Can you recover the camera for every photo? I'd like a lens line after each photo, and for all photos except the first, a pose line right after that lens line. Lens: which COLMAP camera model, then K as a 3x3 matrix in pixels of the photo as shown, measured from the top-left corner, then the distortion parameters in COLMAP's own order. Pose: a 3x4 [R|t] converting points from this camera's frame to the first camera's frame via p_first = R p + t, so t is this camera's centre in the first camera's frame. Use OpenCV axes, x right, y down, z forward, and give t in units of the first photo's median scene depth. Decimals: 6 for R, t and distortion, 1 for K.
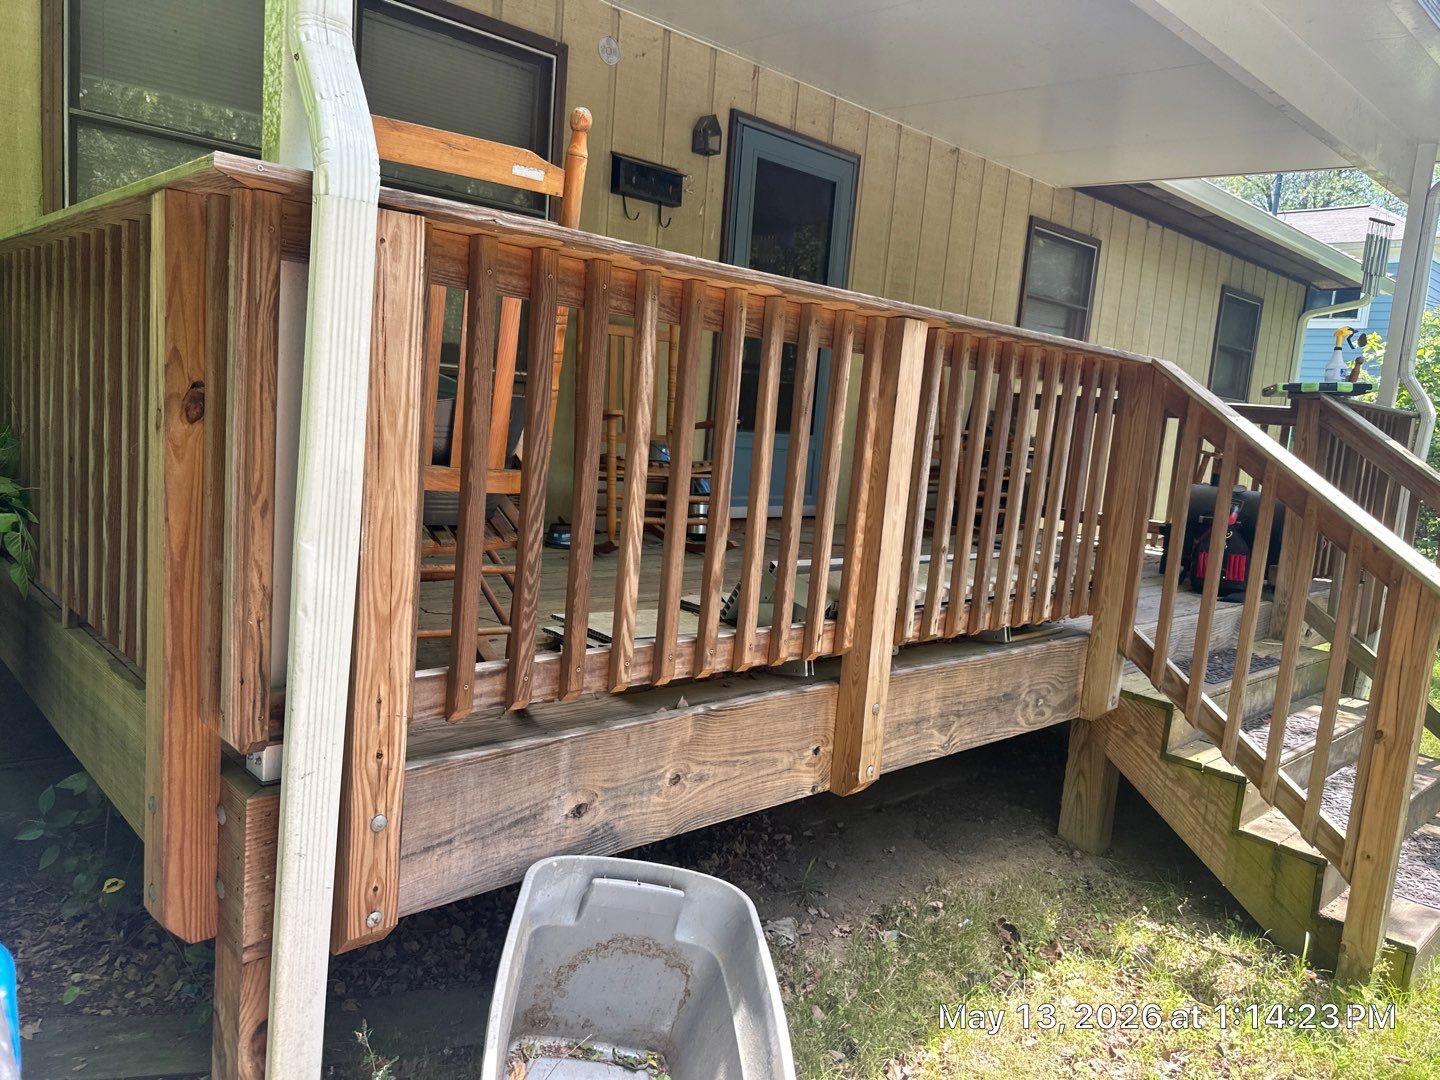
lens RADIAL K [[1017.6, 0, 723.1], [0, 1017.6, 552.8], [0, 0, 1]] dist [0.143209, -0.265967]
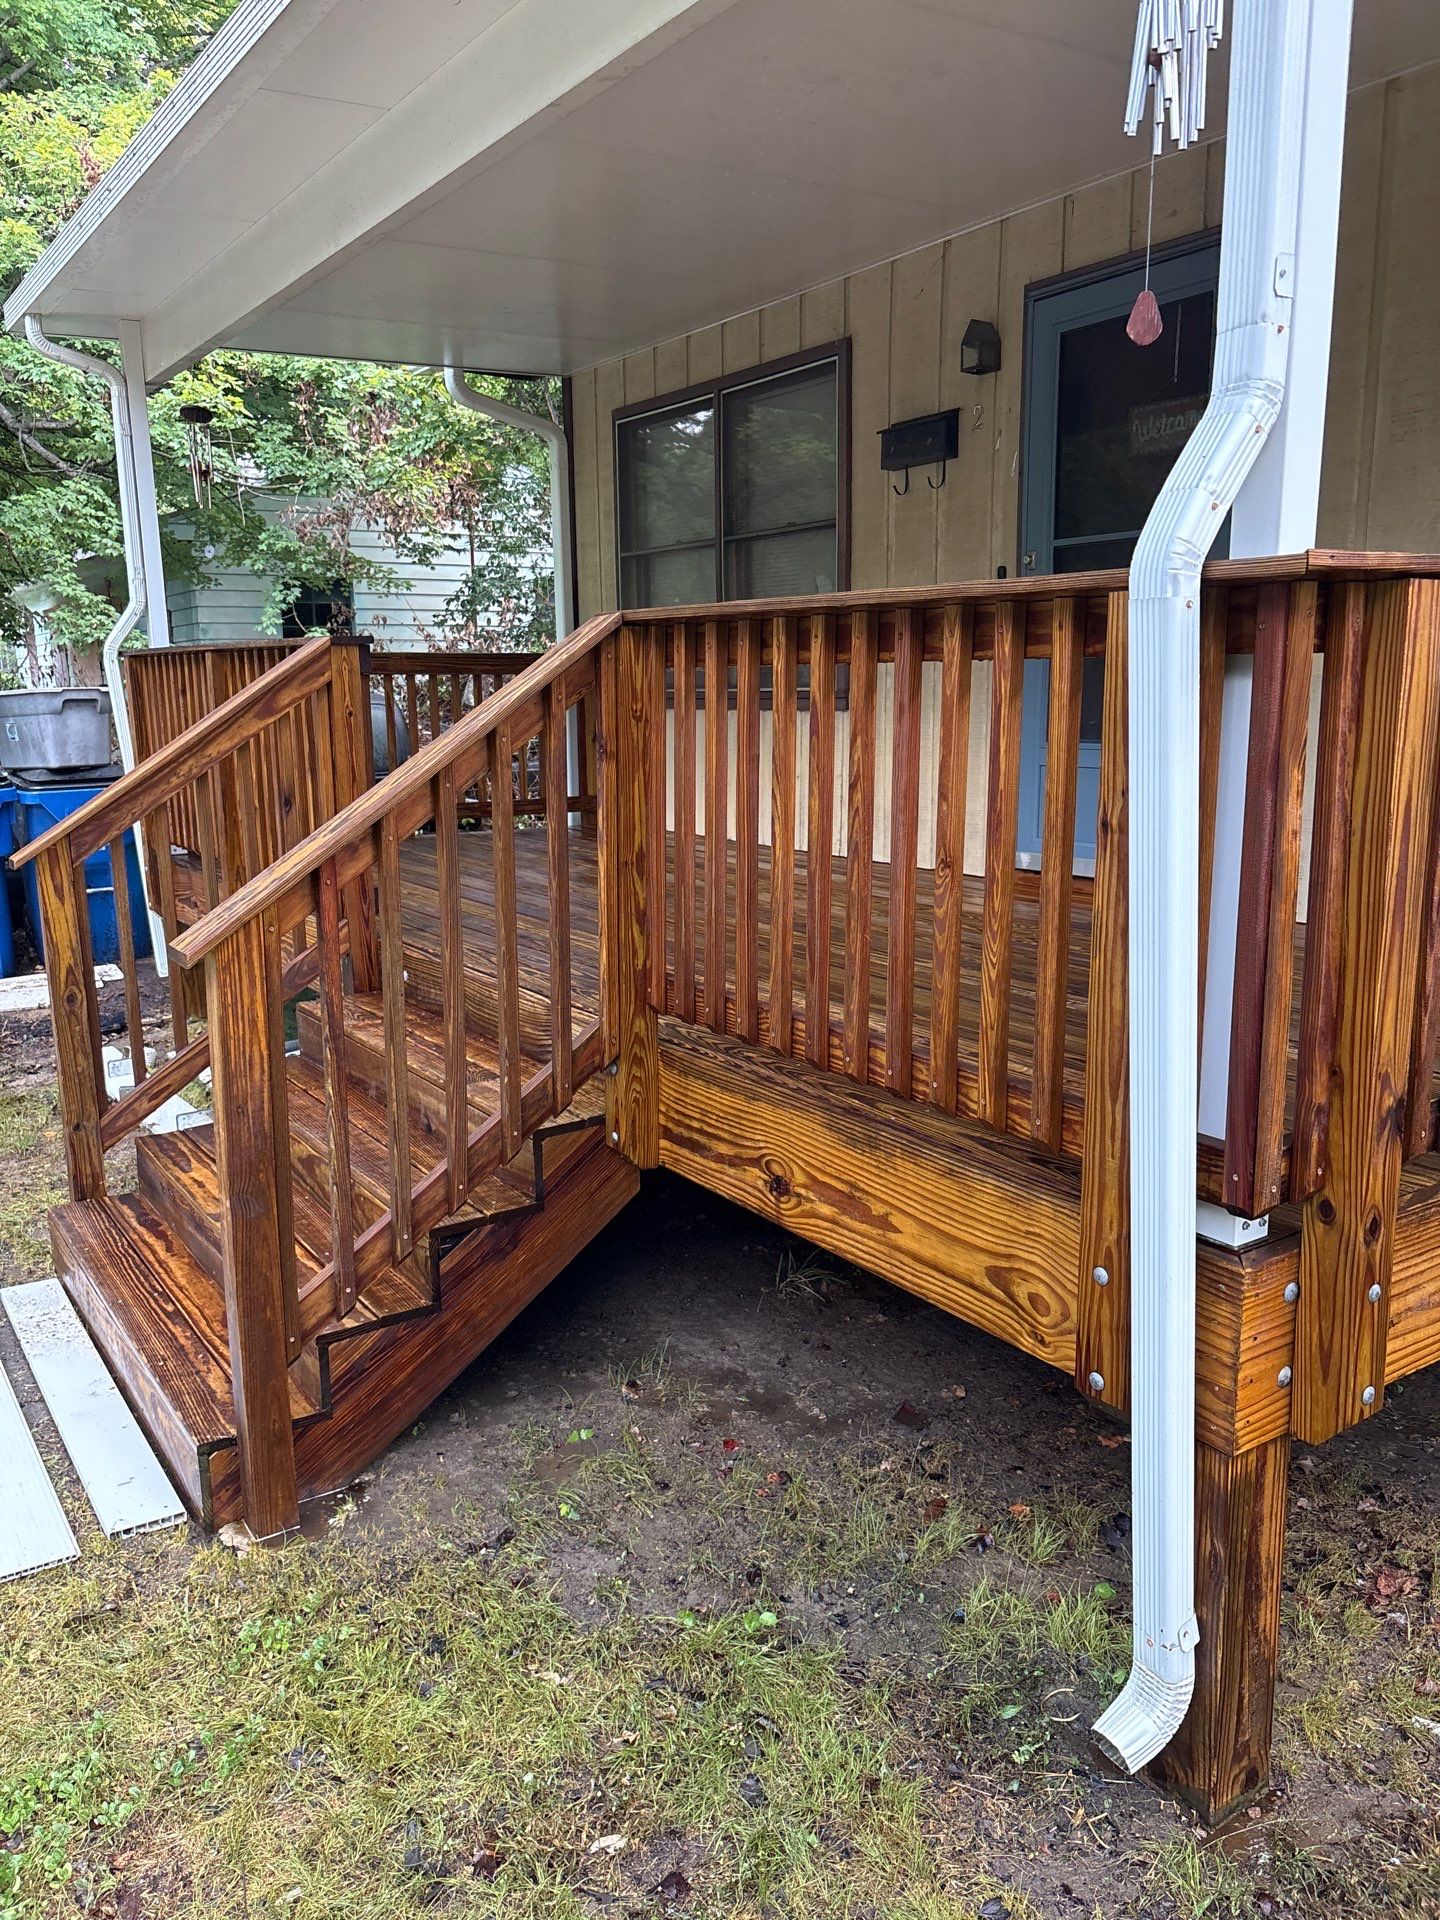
lens RADIAL K [[1451.0, 0, 720.0], [0, 1451.0, 960.0], [0, 0, 1]] dist [0.050072, -0.064289]
pose [[-0.160267, 0.113002, -0.980584, 1.184818], [-0.141329, 0.980563, 0.136098, -0.091021], [0.976904, 0.160397, -0.141181, 1.112926]]
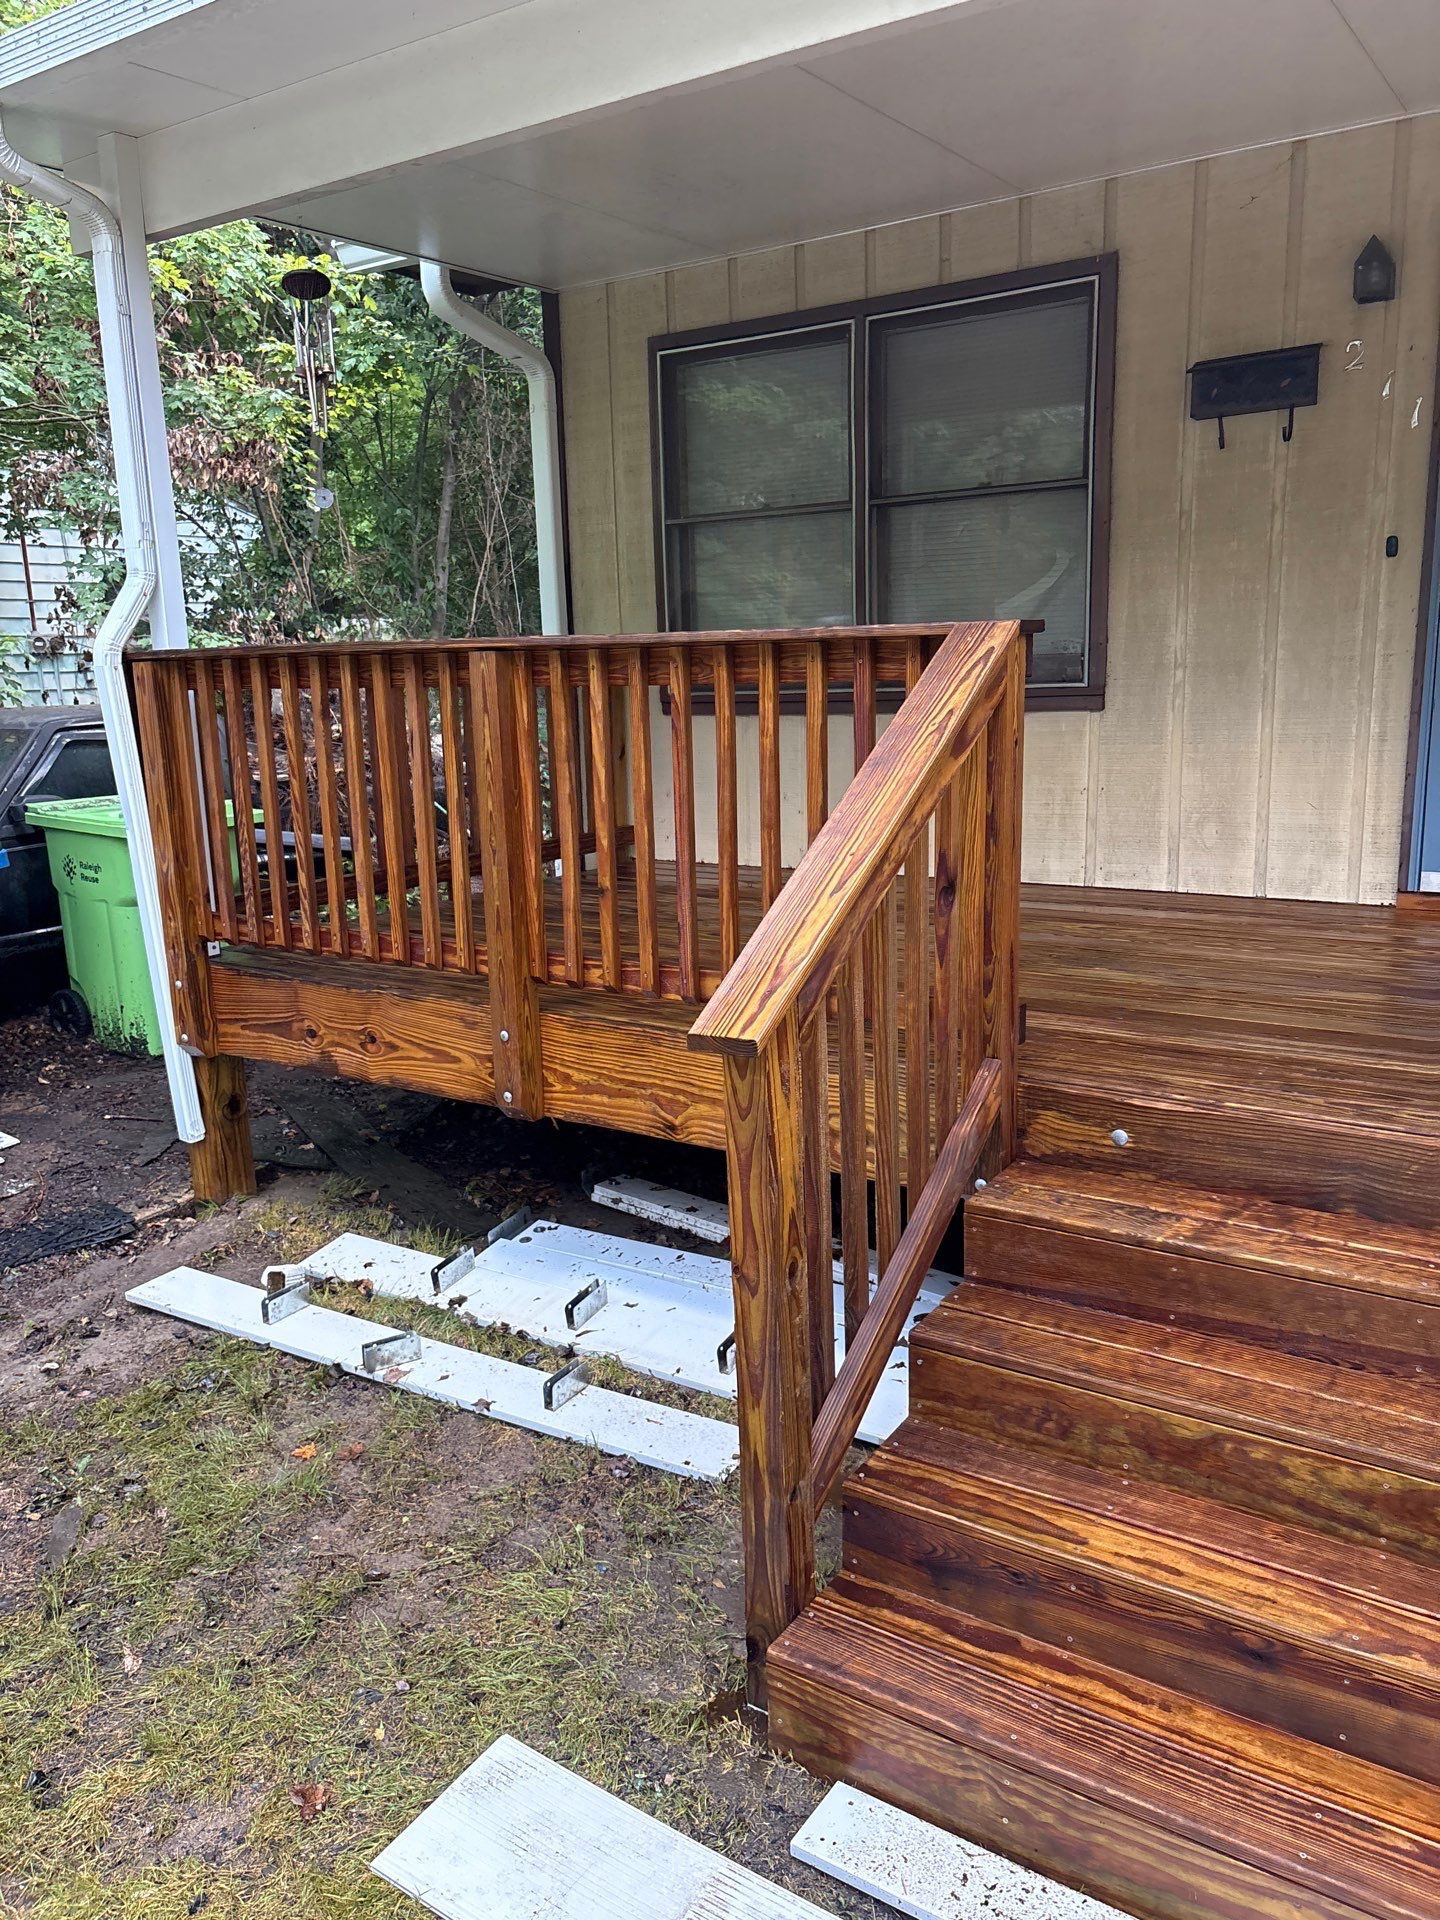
lens RADIAL K [[1450.2, 0, 723.8], [0, 1450.2, 946.4], [0, 0, 1]] dist [0.036238, 0.000288]
pose [[0.244607, 0.103036, -0.964132, 0.839471], [-0.090353, 0.992434, 0.083137, -0.039608], [0.965404, 0.066777, 0.252065, 0.454781]]
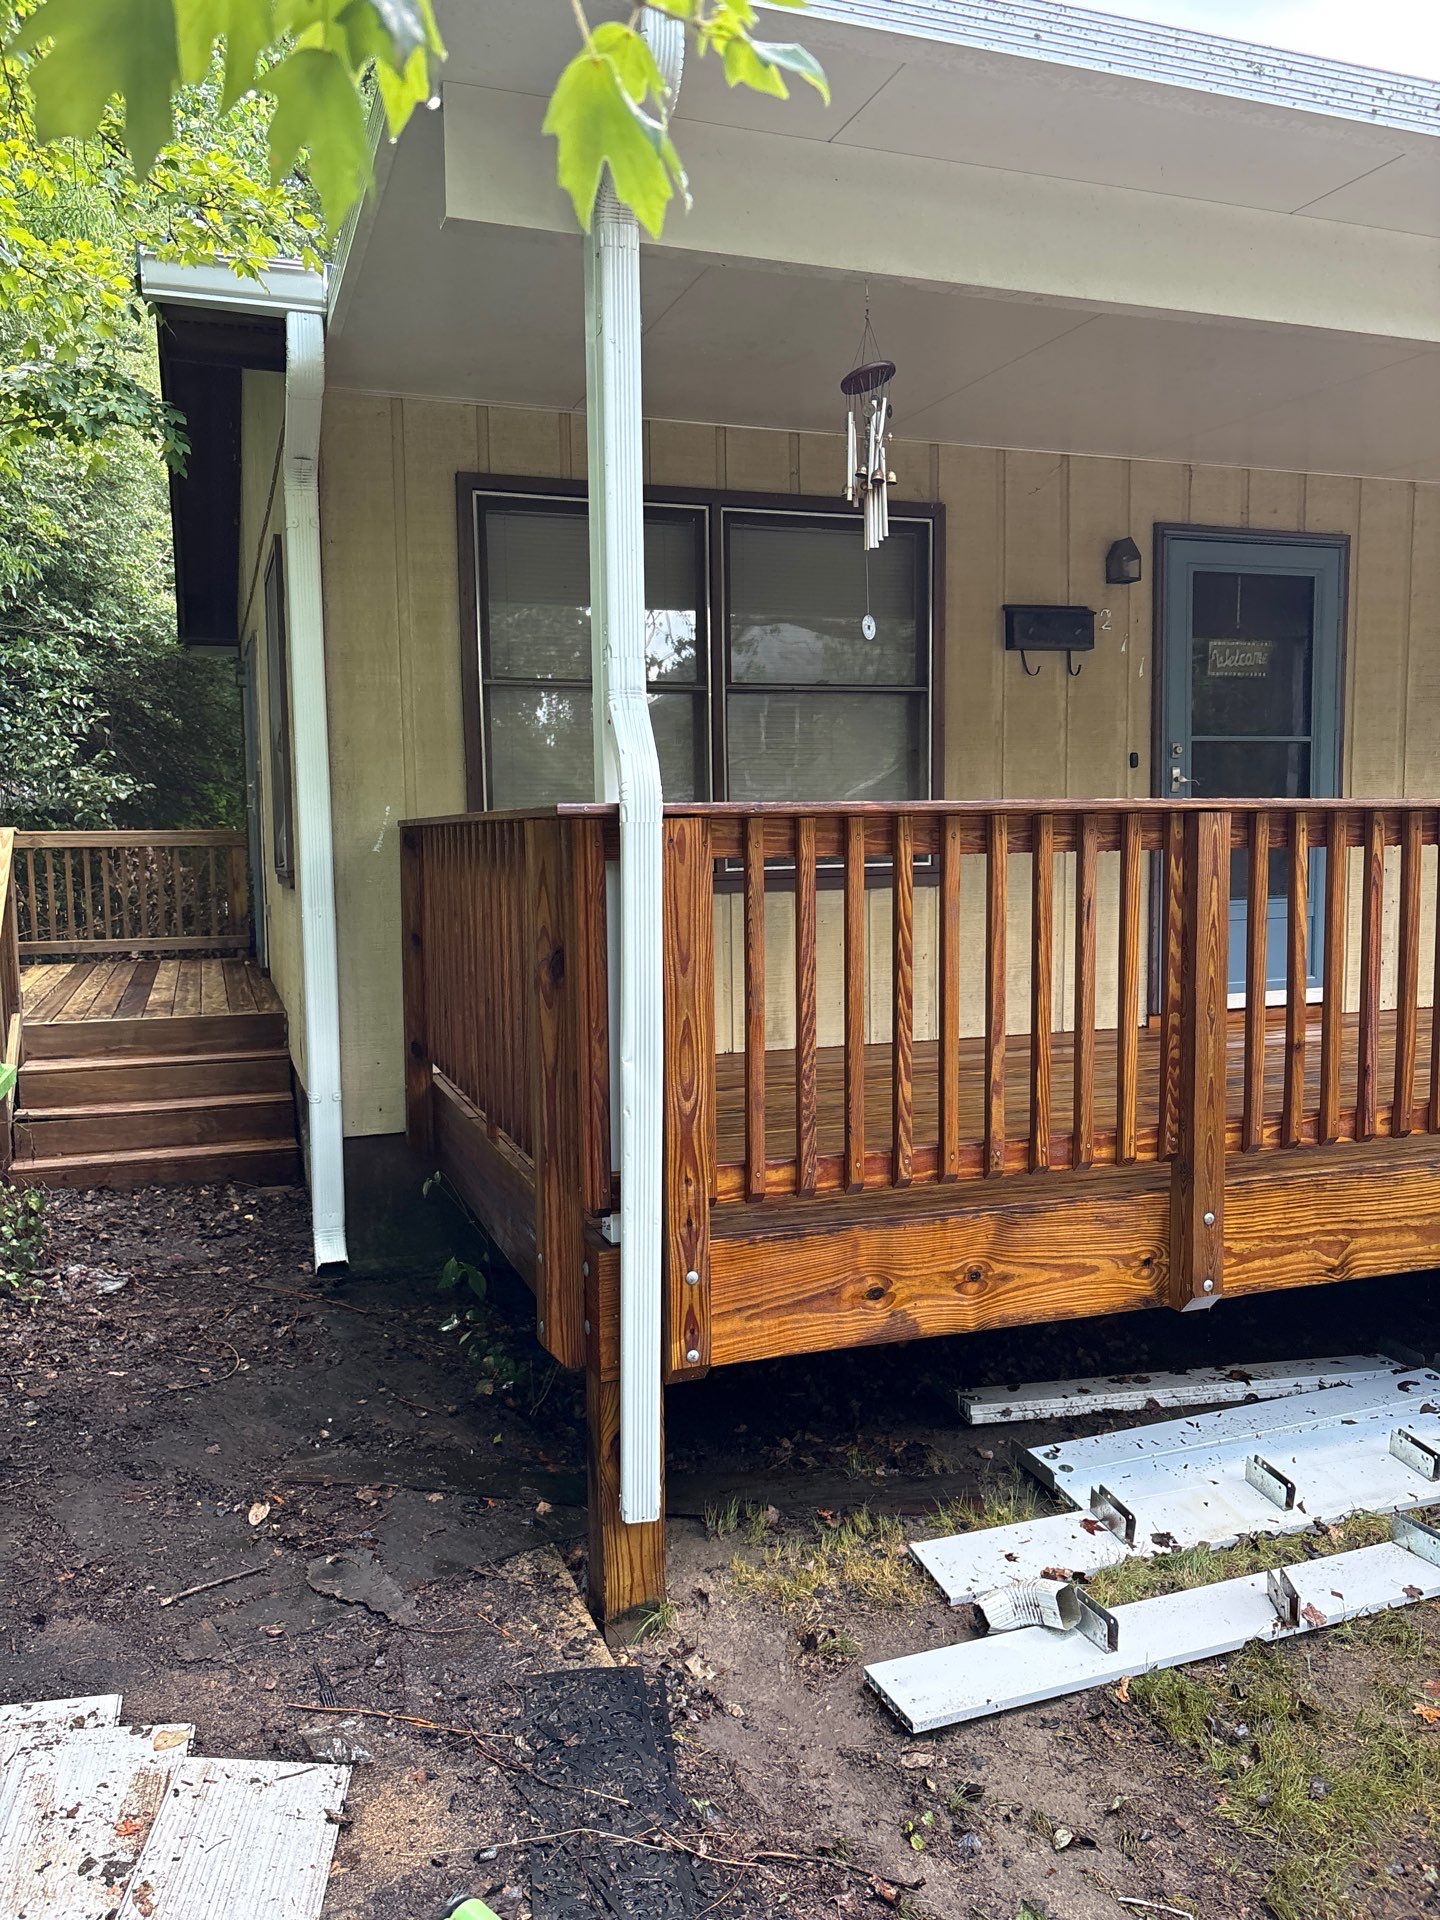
lens RADIAL K [[1451.0, 0, 720.0], [0, 1451.0, 960.0], [0, 0, 1]] dist [0.050072, -0.064289]
pose [[0.914813, -0.059102, -0.399531, 0.150016], [0.031761, 0.996699, -0.074717, 0.000857], [0.402628, 0.055663, 0.913670, -0.221616]]
